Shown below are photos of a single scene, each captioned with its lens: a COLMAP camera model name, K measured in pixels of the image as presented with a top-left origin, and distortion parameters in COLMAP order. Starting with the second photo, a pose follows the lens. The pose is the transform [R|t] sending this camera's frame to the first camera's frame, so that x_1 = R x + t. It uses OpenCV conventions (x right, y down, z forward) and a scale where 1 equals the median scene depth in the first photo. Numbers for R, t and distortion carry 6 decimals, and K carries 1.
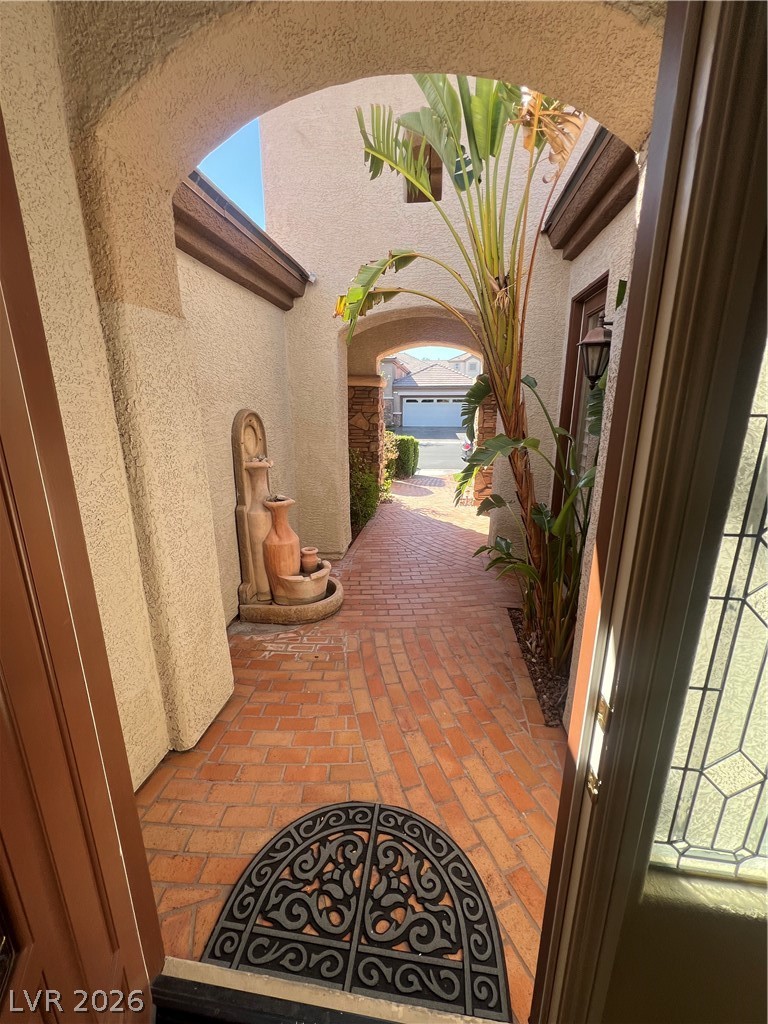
lens RADIAL K [[417.8, 0, 382.5], [0, 417.8, 512.5], [0, 0, 1]] dist [-0.000176, -0.000117]
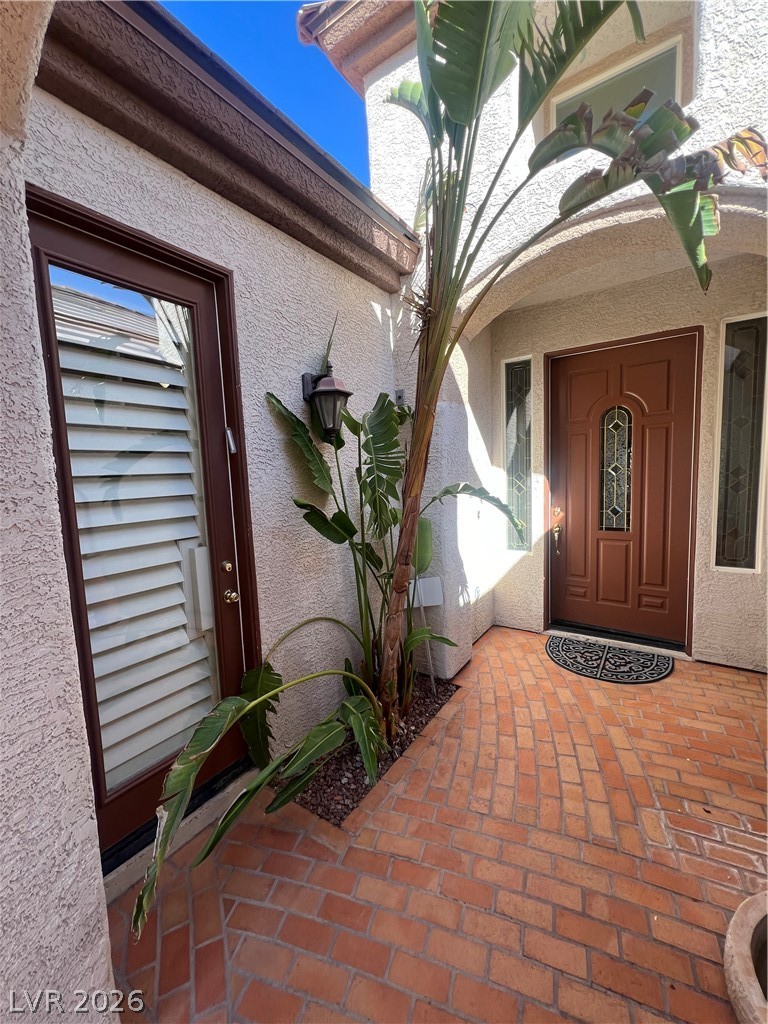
lens RADIAL K [[417.8, 0, 383.7], [0, 417.8, 512.6], [0, 0, 1]] dist [-0.000176, -0.000117]
pose [[-0.896368, -0.005547, 0.443276, 0.013938], [0.154980, 0.932906, 0.325065, -0.445889], [-0.415338, 0.360077, -0.835368, 1.806754]]
